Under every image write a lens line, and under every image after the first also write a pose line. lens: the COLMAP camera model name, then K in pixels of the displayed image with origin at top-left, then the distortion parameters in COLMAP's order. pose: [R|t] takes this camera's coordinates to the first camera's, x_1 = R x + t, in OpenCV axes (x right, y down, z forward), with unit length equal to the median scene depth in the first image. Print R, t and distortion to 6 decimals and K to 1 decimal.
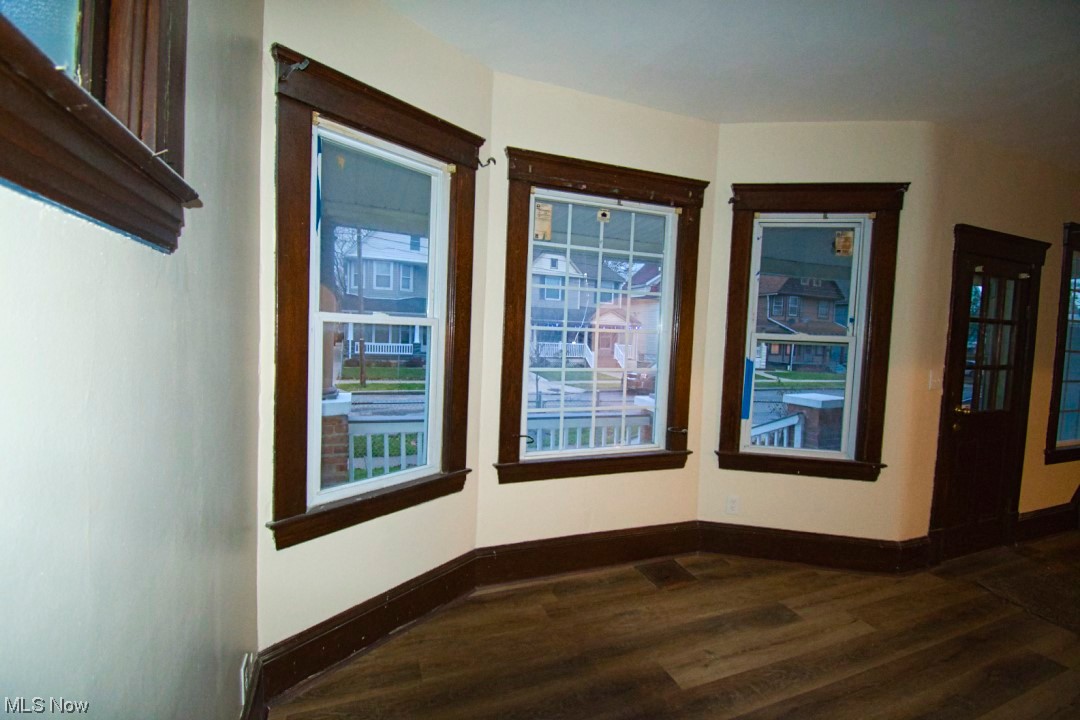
lens RADIAL K [[476.1, 0, 536.1], [0, 476.1, 355.7], [0, 0, 1]] dist [0.026603, -0.027986]
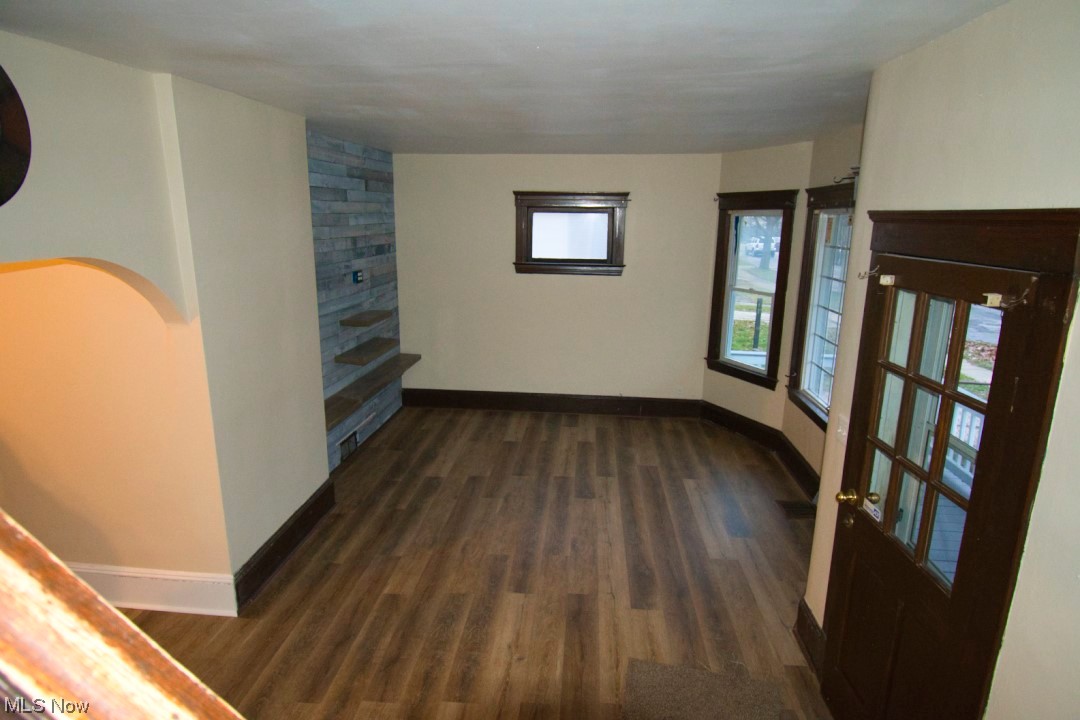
lens RADIAL K [[586.7, 0, 540.0], [0, 586.7, 360.0], [0, 0, 1]] dist [0.000202, -0.001445]
pose [[-0.449179, 0.172766, -0.876579, 2.183960], [-0.065740, 0.972075, 0.225274, -0.274955], [0.891020, 0.158815, -0.425278, 1.154725]]
